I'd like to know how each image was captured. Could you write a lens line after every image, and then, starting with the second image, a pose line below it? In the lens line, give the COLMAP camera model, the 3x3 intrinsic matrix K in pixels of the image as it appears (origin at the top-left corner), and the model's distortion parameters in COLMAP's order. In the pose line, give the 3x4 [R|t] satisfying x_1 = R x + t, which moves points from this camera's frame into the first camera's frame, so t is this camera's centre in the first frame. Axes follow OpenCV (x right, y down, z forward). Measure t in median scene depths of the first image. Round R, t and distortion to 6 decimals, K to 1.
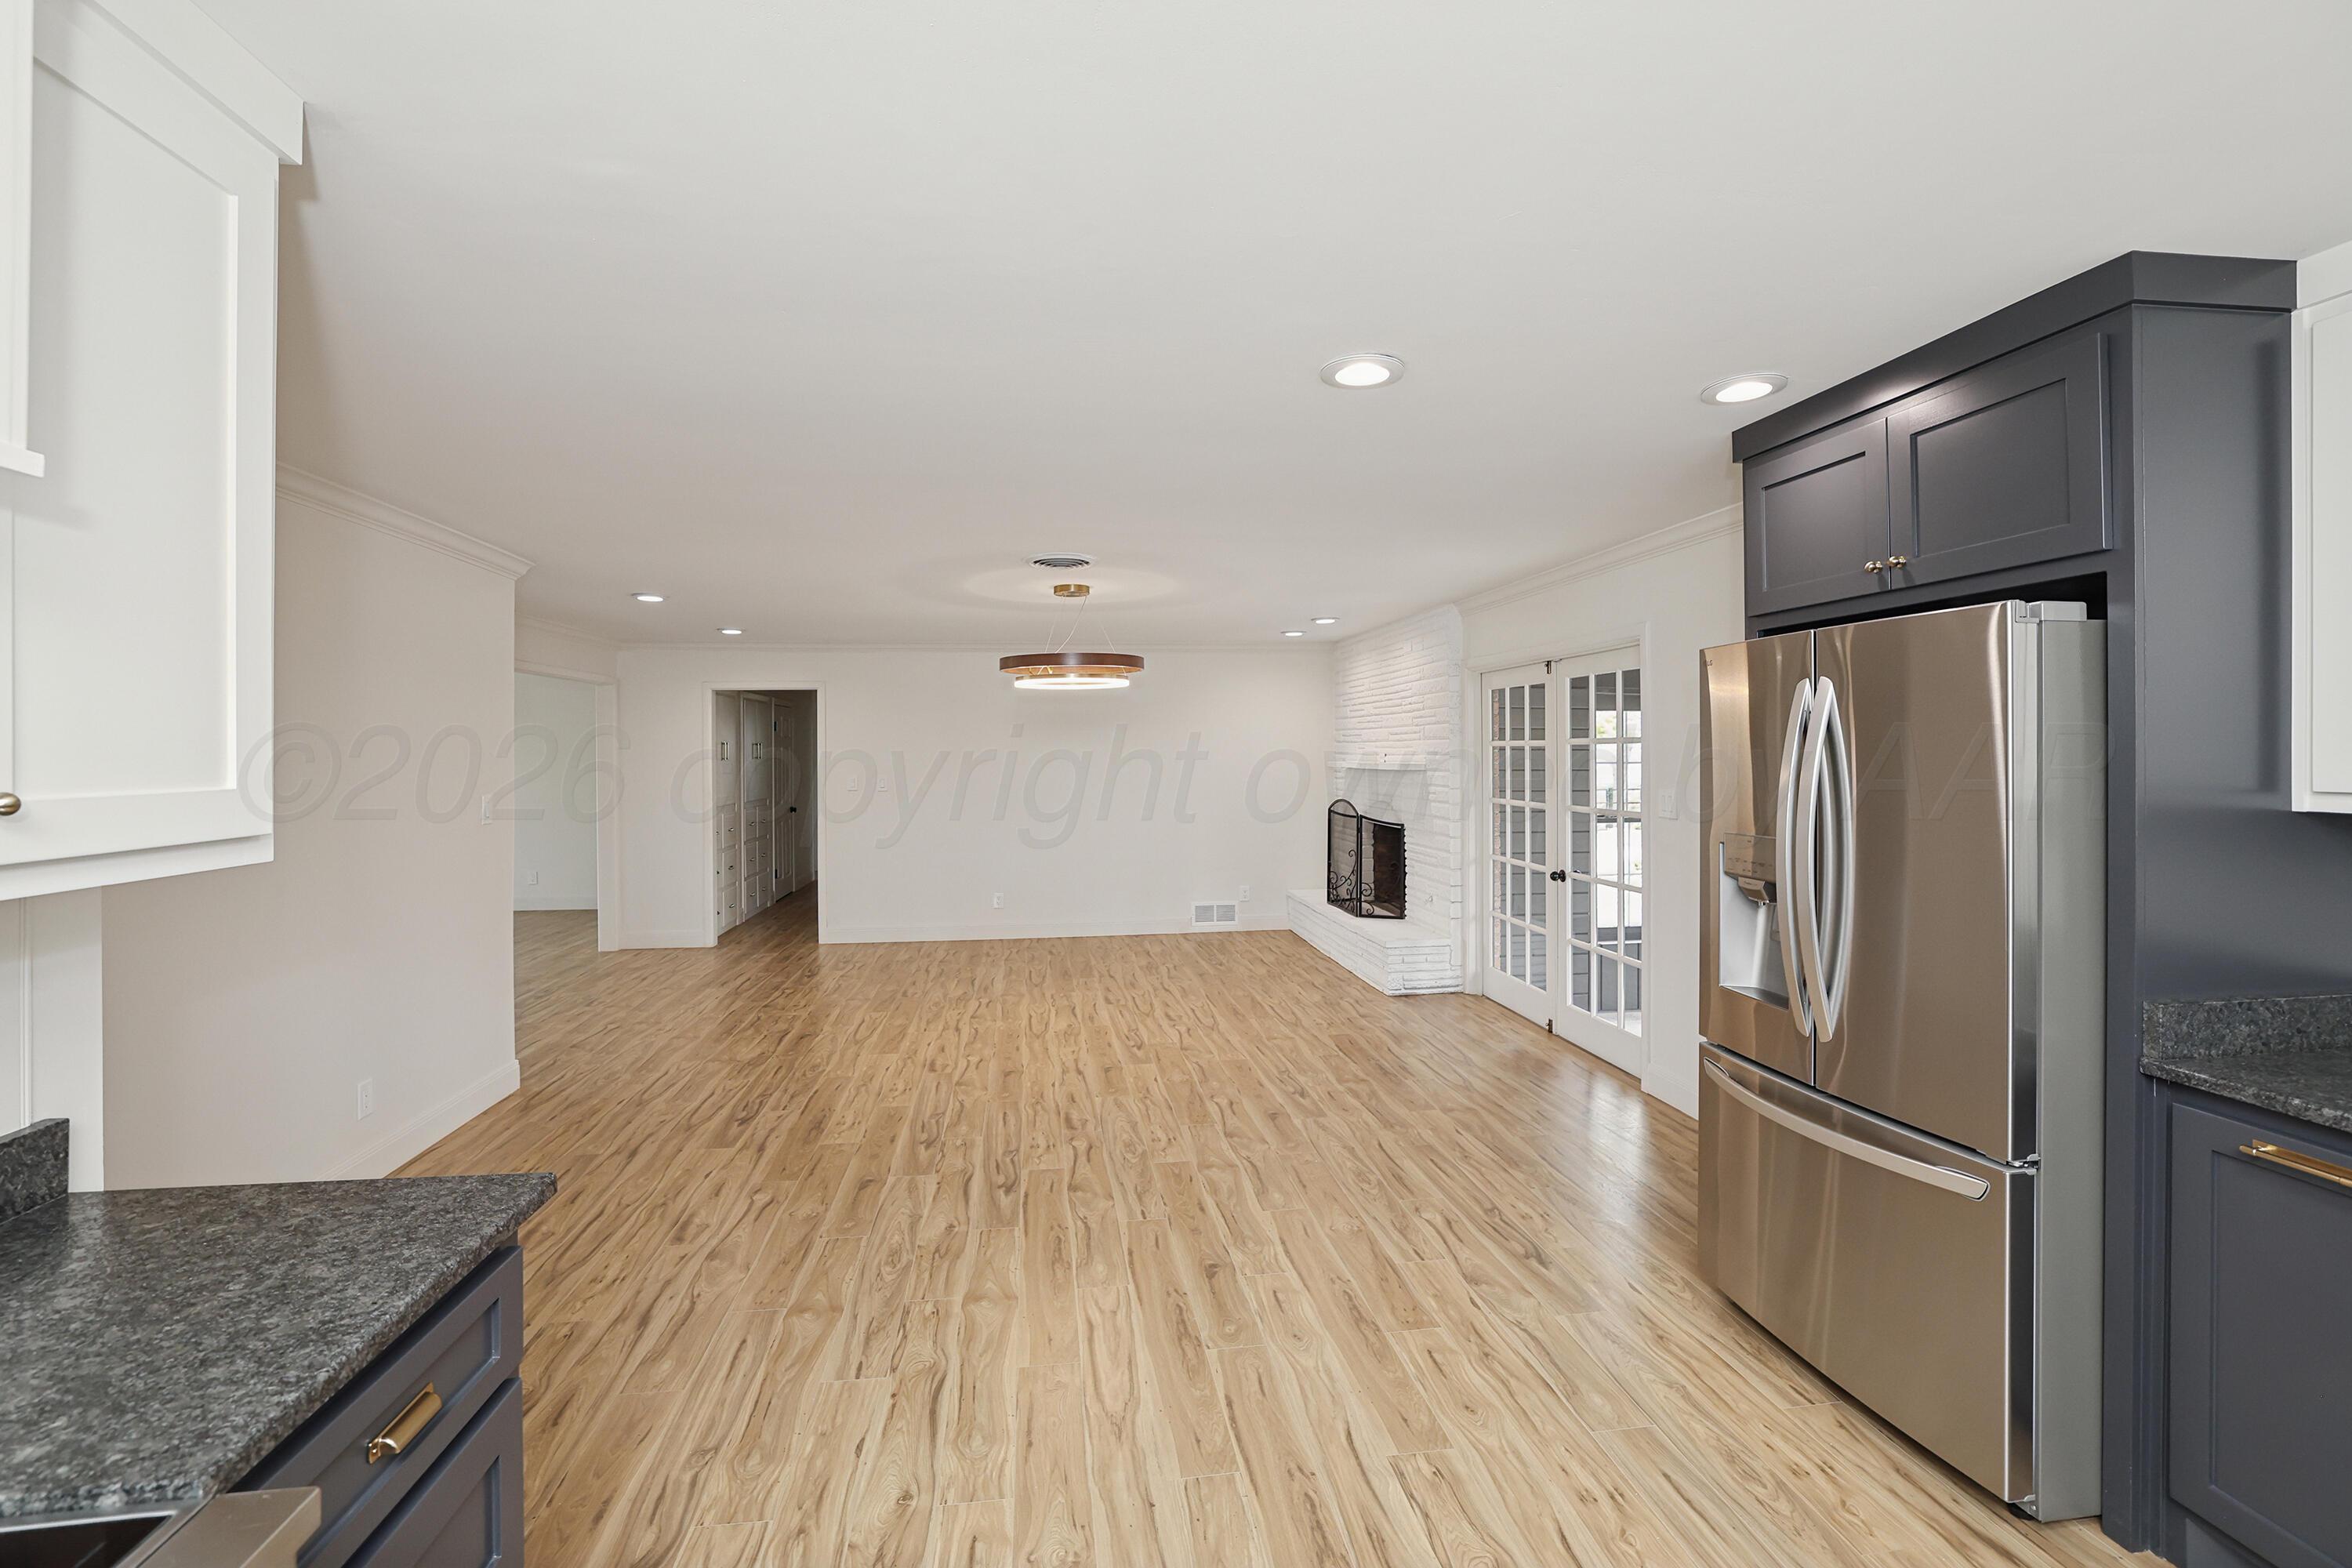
lens RADIAL K [[1061.7, 0, 1174.0], [0, 1061.7, 748.6], [0, 0, 1]] dist [-0.034954, -0.000465]
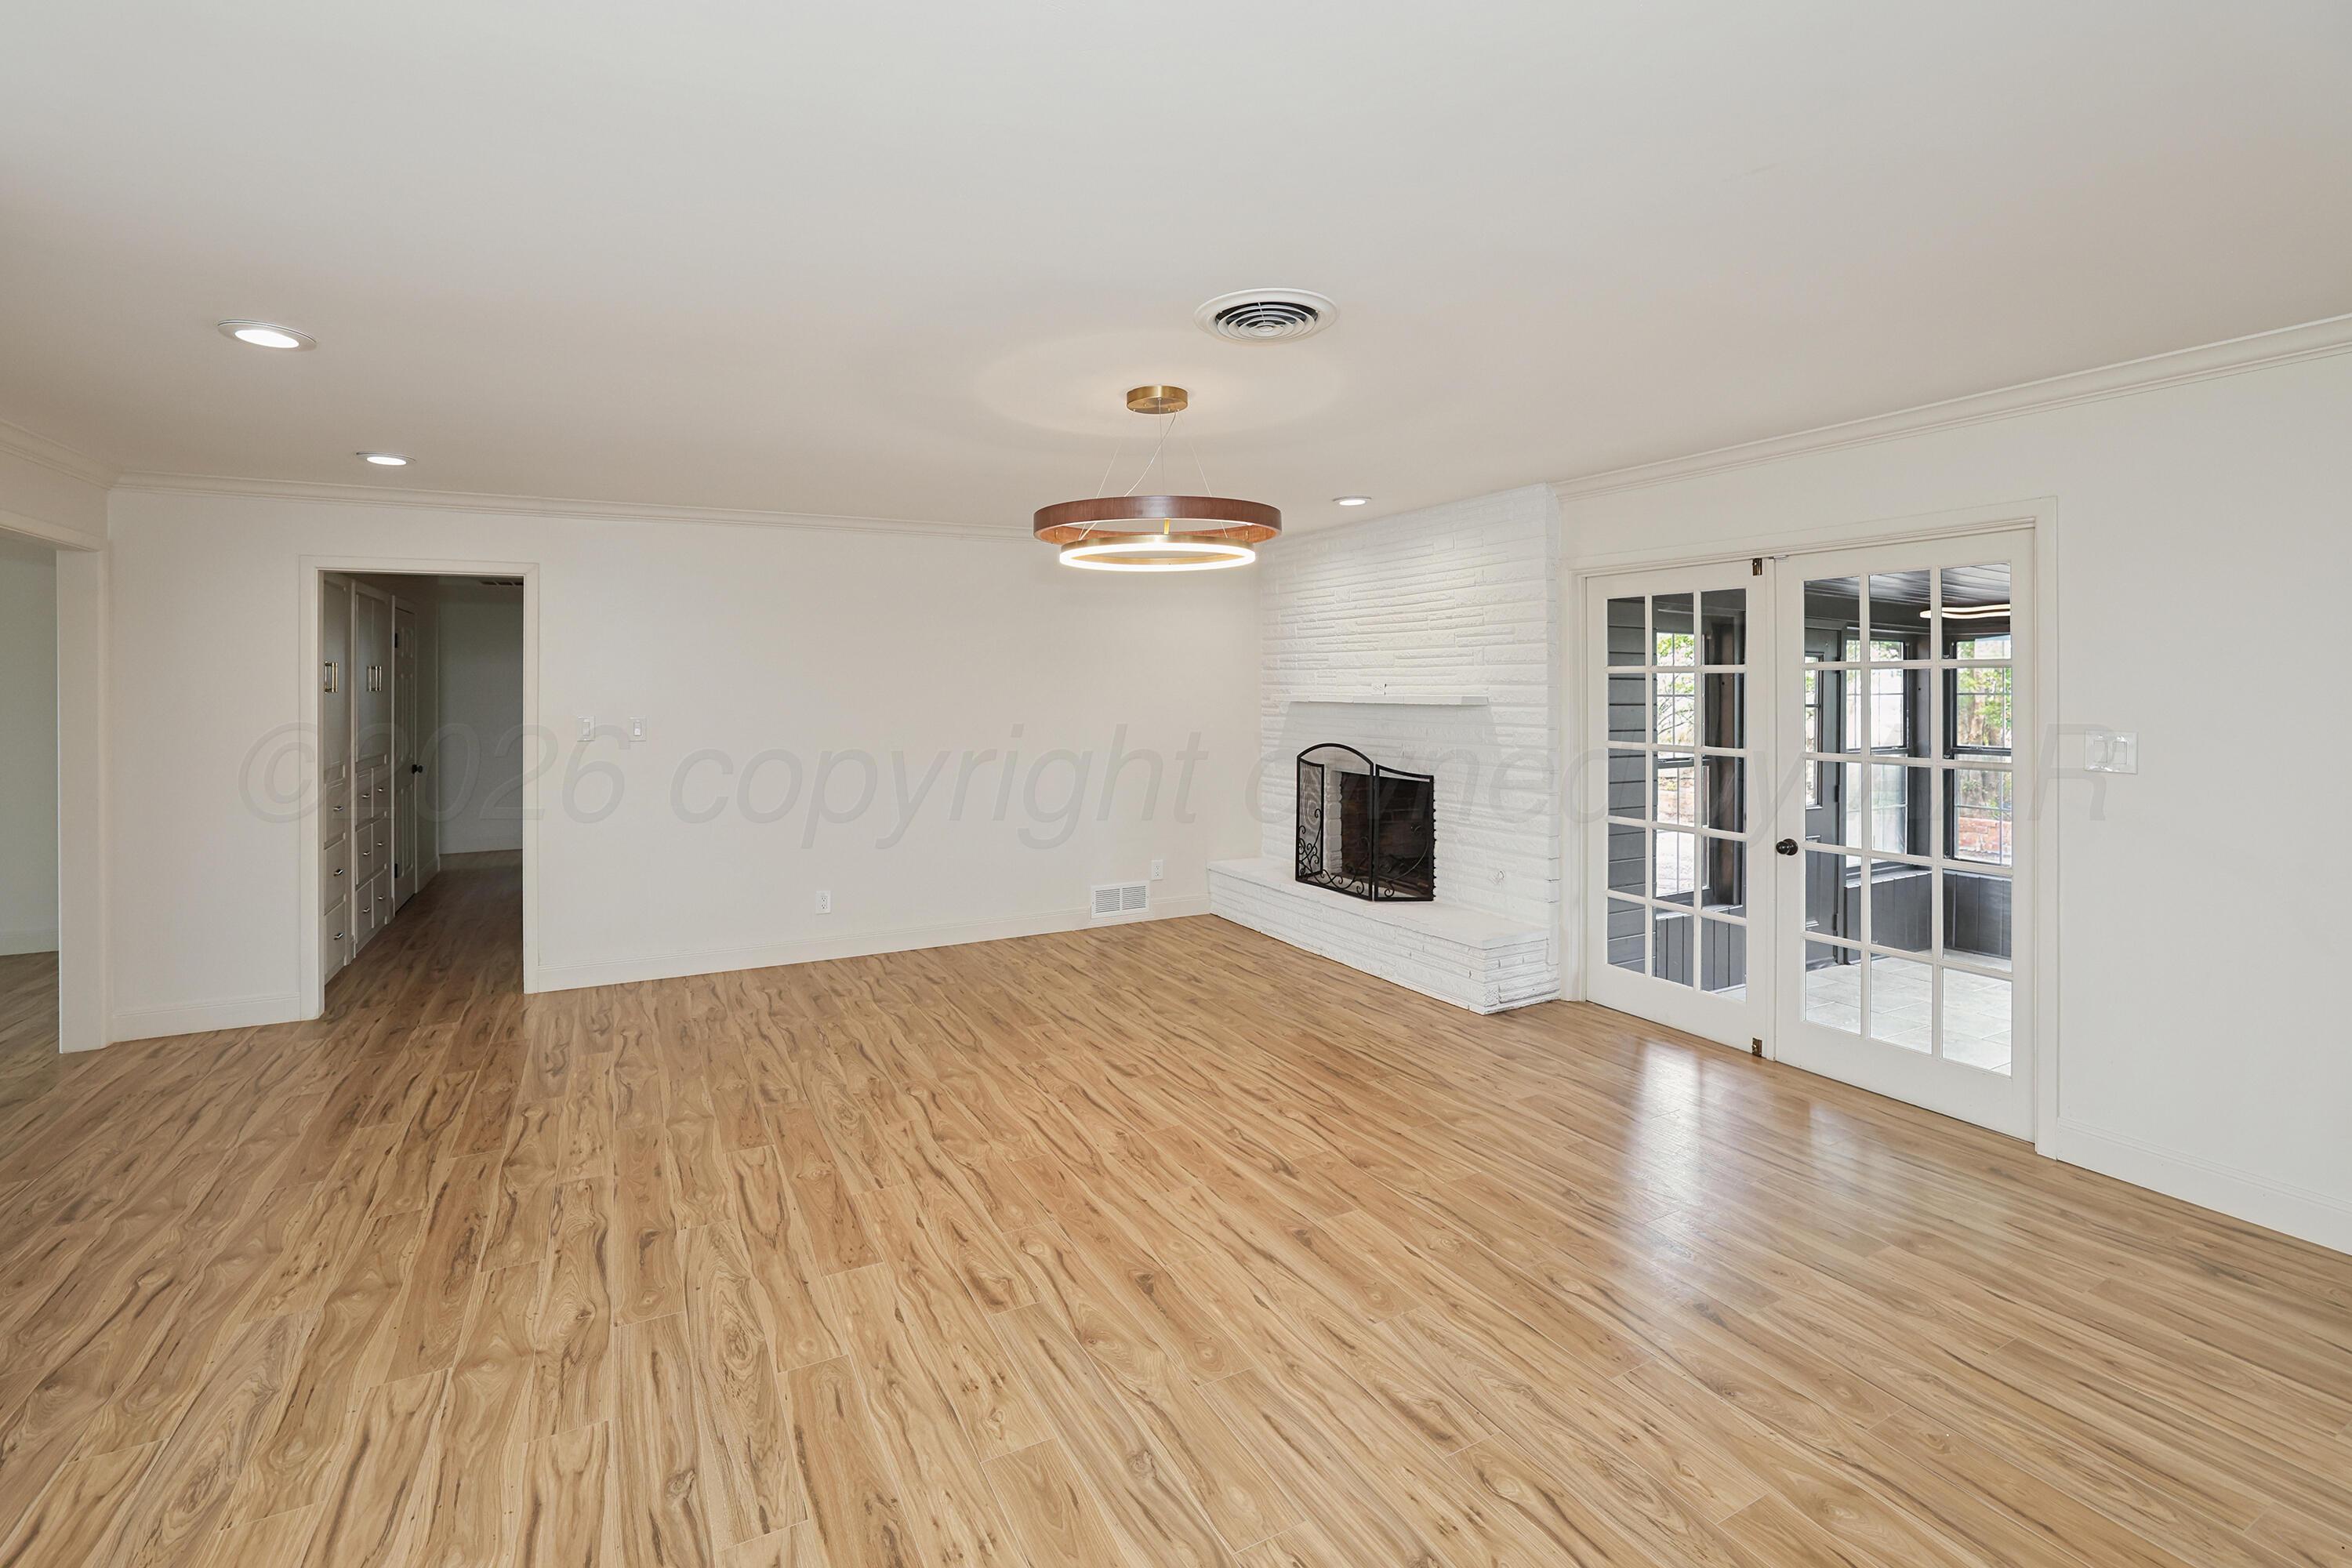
lens RADIAL K [[1072.0, 0, 1173.8], [0, 1072.0, 685.3], [0, 0, 1]] dist [-0.035083, 0.011600]
pose [[0.938247, 0.005083, 0.345929, -0.244285], [-0.004970, 0.999987, -0.001213, 0.008495], [-0.345931, -0.000582, 0.938260, 0.374288]]
